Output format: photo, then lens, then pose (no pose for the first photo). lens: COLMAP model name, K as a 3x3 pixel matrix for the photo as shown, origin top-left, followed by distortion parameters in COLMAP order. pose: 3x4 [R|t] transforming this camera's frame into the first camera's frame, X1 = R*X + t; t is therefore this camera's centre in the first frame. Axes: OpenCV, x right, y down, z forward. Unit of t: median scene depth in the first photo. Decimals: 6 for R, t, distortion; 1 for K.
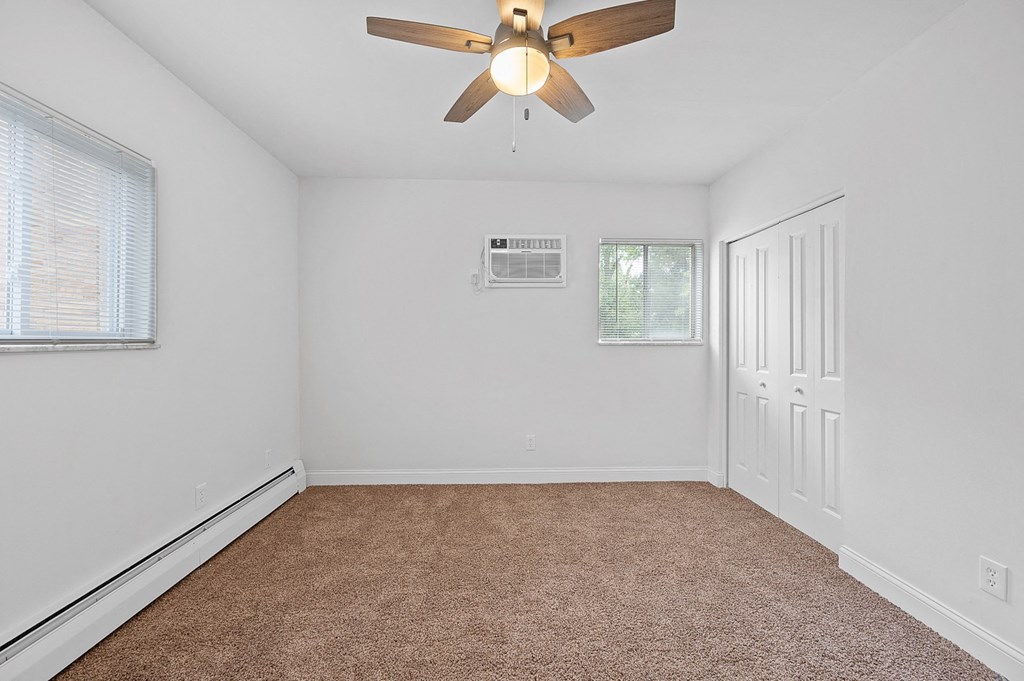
lens RADIAL K [[412.3, 0, 515.2], [0, 412.3, 336.5], [0, 0, 1]] dist [0.001071, 0.000320]
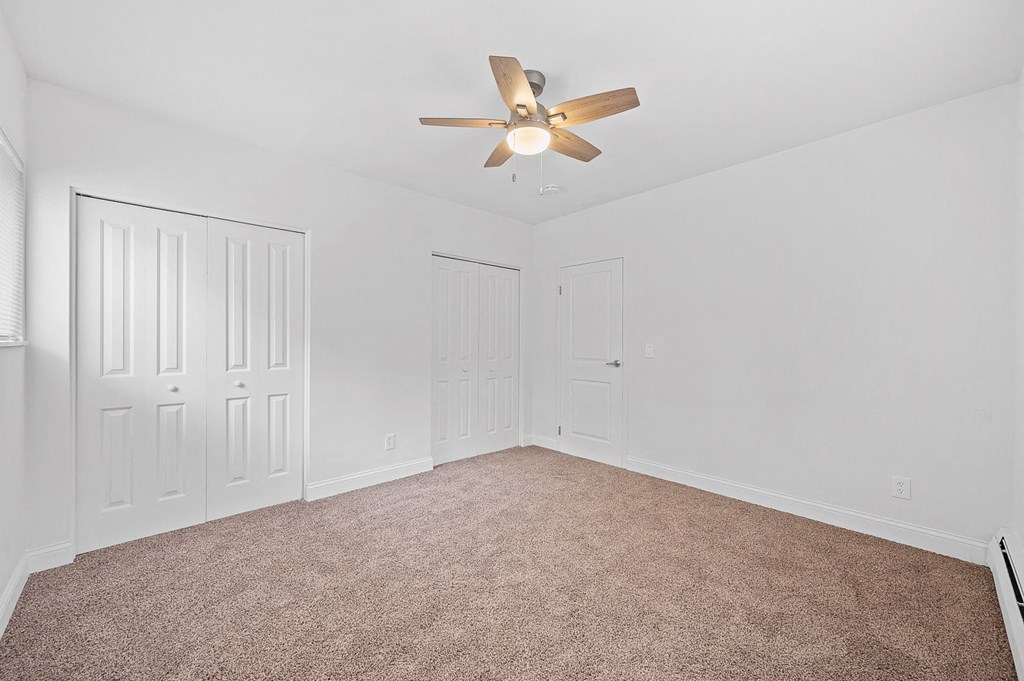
lens RADIAL K [[412.3, 0, 515.2], [0, 412.3, 336.5], [0, 0, 1]] dist [0.001071, 0.000320]
pose [[-0.660382, -0.005761, 0.750908, -0.589757], [-0.014909, 0.999874, -0.005440, 0.000077], [-0.750782, -0.014788, -0.660384, 1.161084]]
